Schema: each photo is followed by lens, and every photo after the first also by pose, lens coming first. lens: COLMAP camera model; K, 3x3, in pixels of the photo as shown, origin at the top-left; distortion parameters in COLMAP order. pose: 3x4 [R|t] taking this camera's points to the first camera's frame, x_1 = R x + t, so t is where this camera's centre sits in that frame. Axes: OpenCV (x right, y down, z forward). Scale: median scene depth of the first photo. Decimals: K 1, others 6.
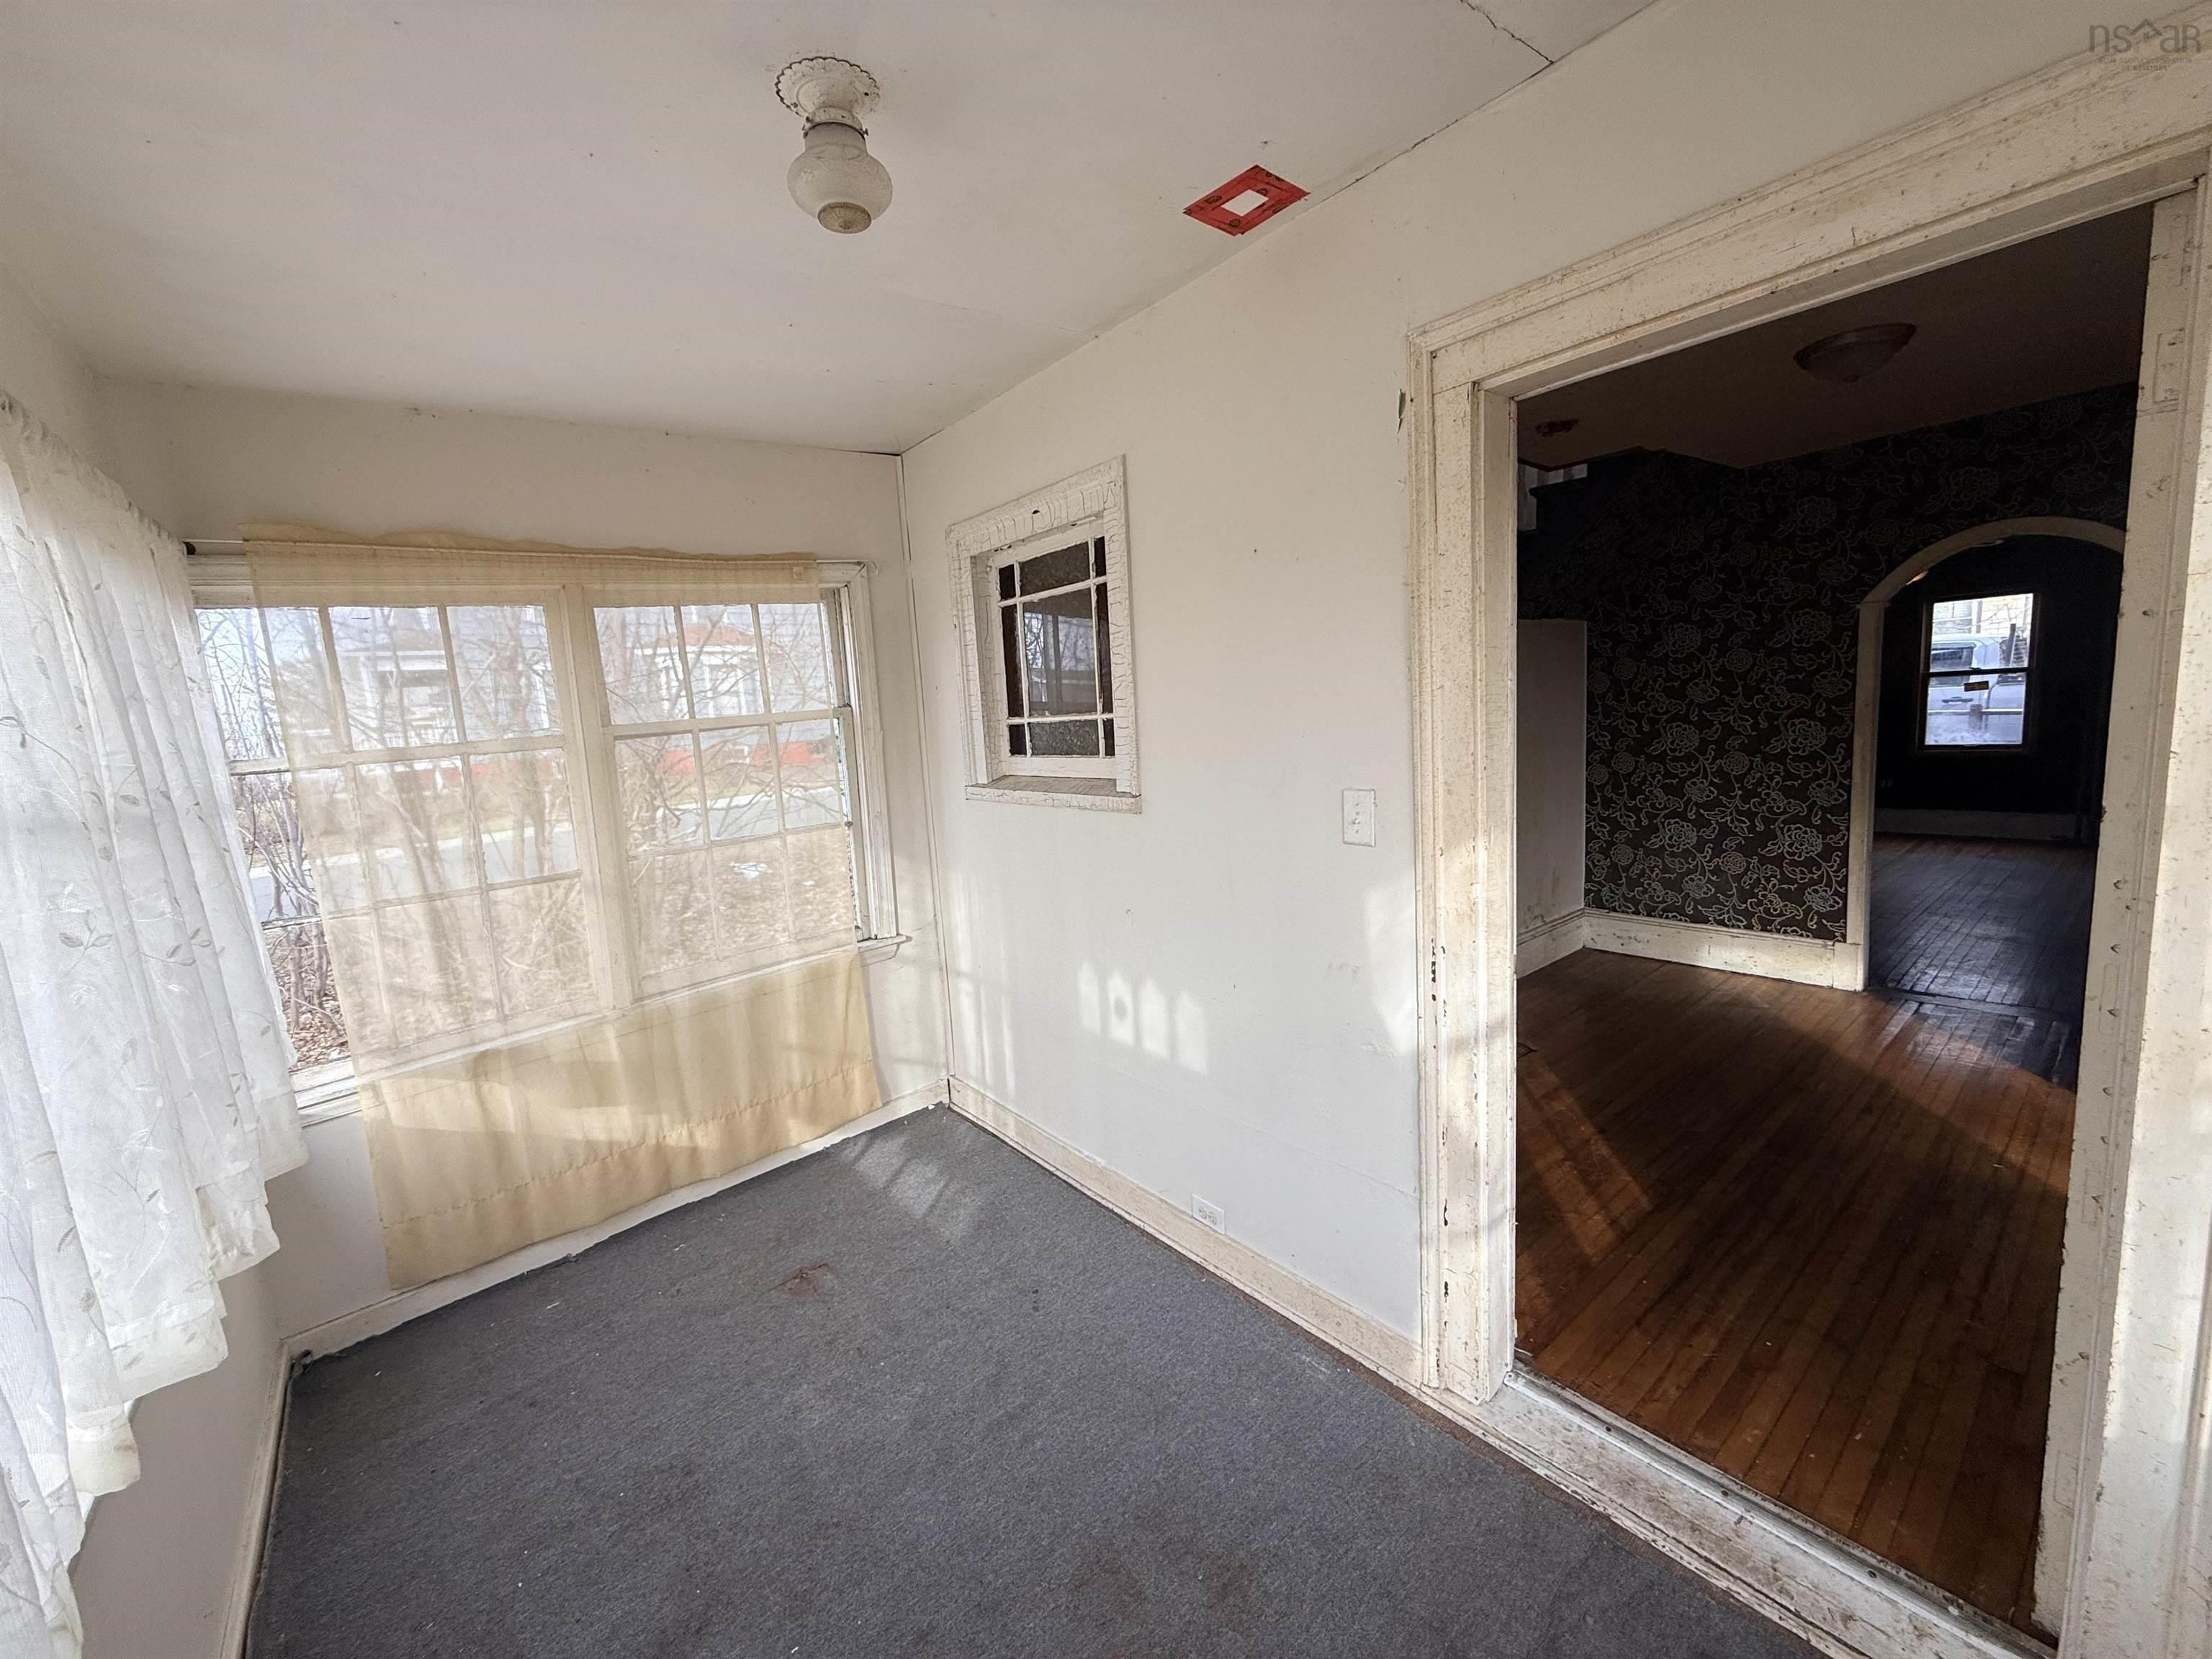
lens RADIAL K [[883.7, 0, 1100.6], [0, 883.7, 830.3], [0, 0, 1]] dist [-0.000262, -0.000095]
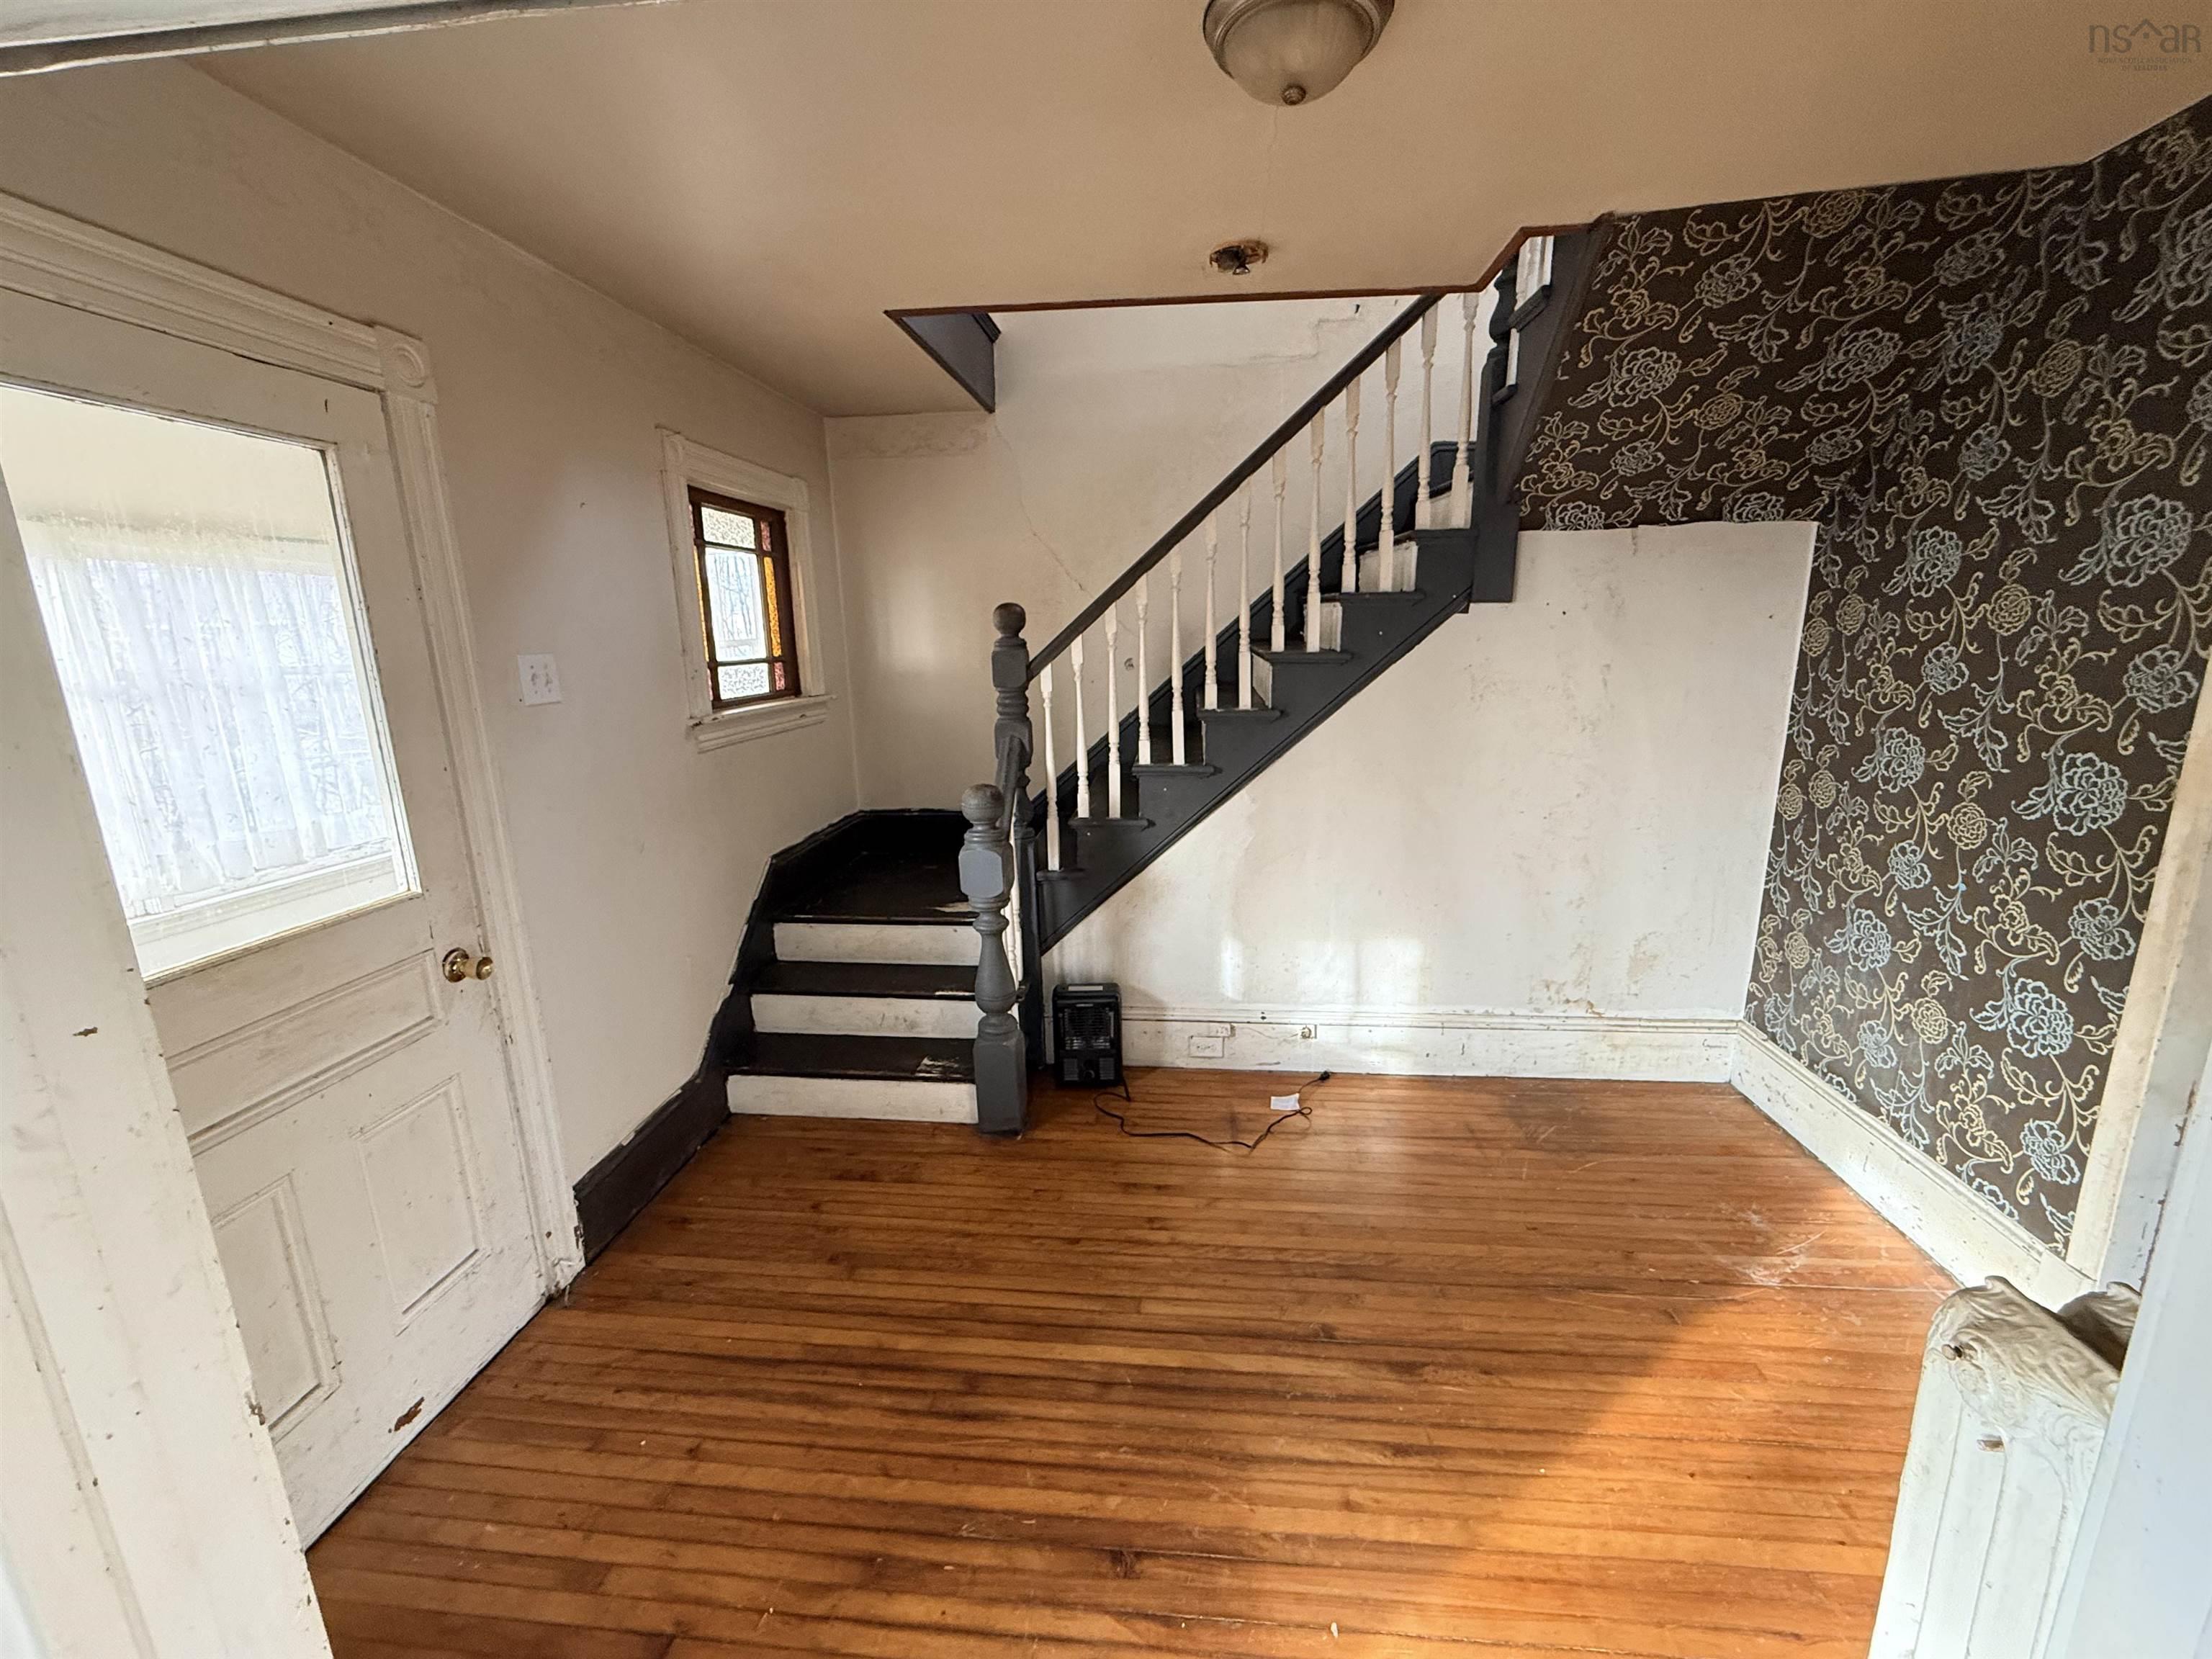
lens RADIAL K [[883.7, 0, 1106.3], [0, 883.7, 831.0], [0, 0, 1]] dist [-0.000262, -0.000095]
pose [[0.711979, 0.201245, -0.672746, 2.246347], [-0.116801, 0.978647, 0.169139, -0.317205], [0.692419, -0.041846, 0.720281, 1.028657]]
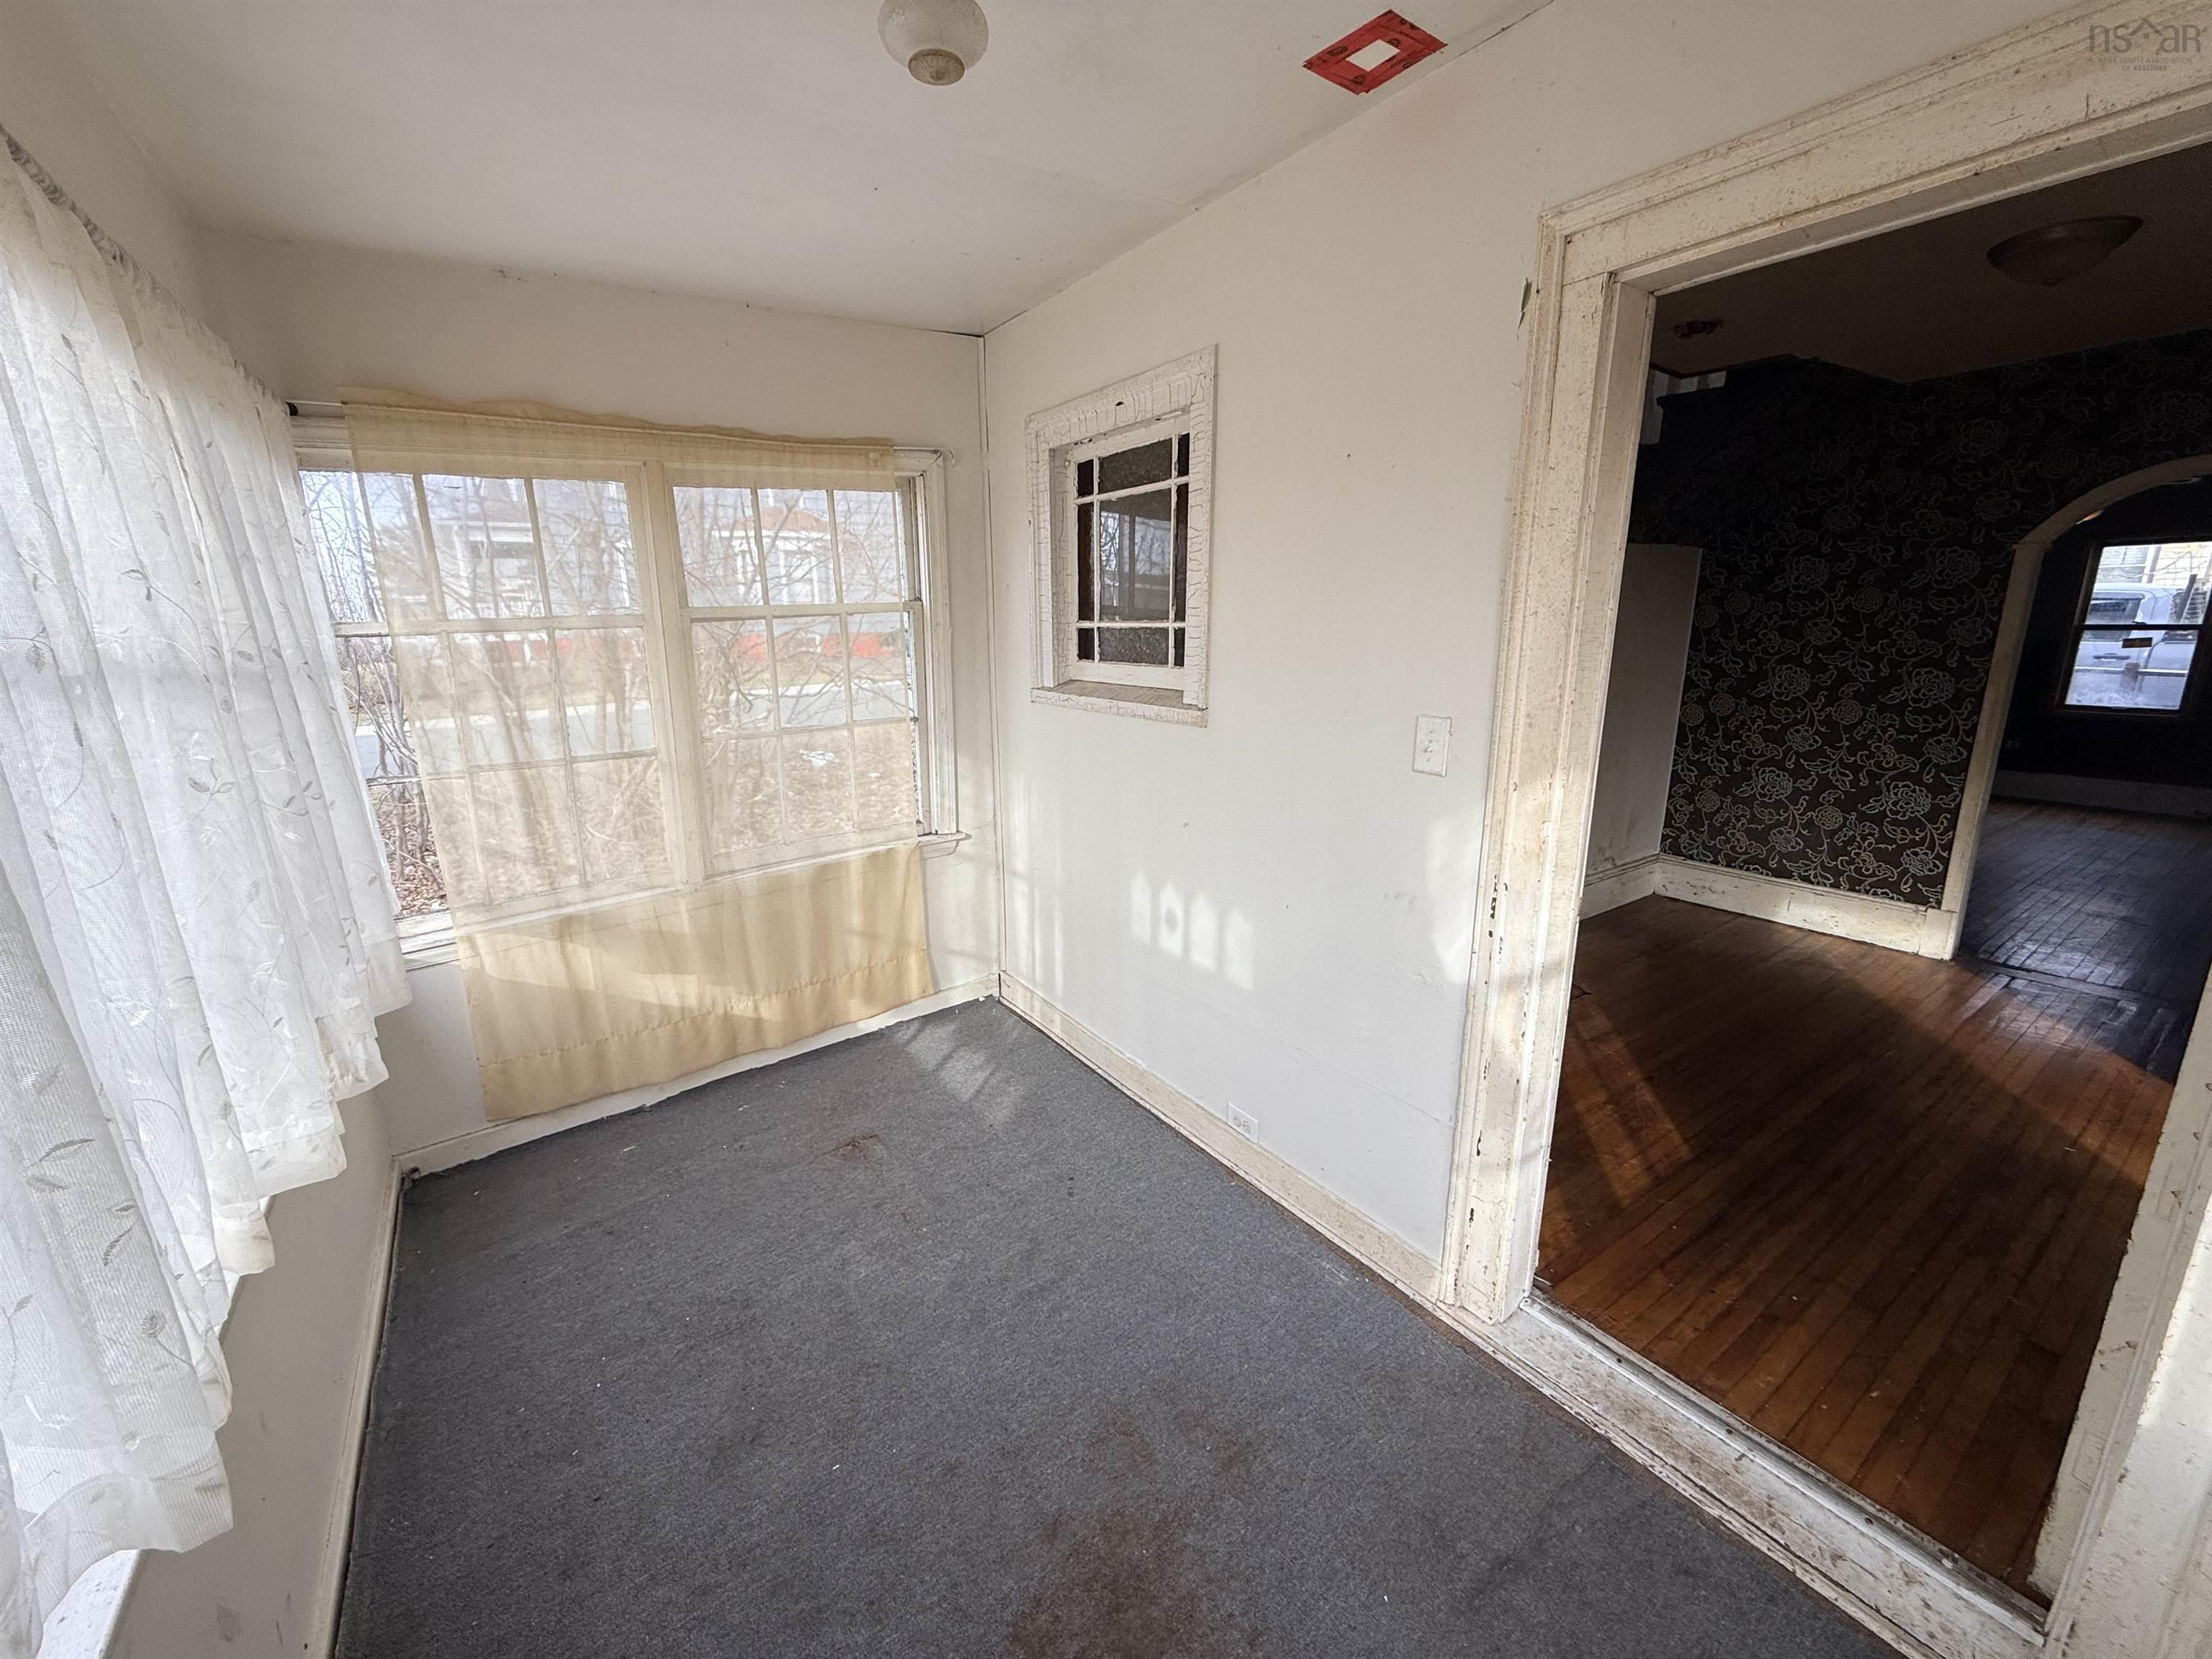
lens RADIAL K [[883.7, 0, 1099.8], [0, 883.7, 830.8], [0, 0, 1]] dist [-0.000262, -0.000095]
pose [[0.995446, 0.069721, -0.065015, -0.000318], [-0.062600, 0.992418, 0.105772, -0.001338], [0.071896, -0.101220, 0.992263, 0.003204]]
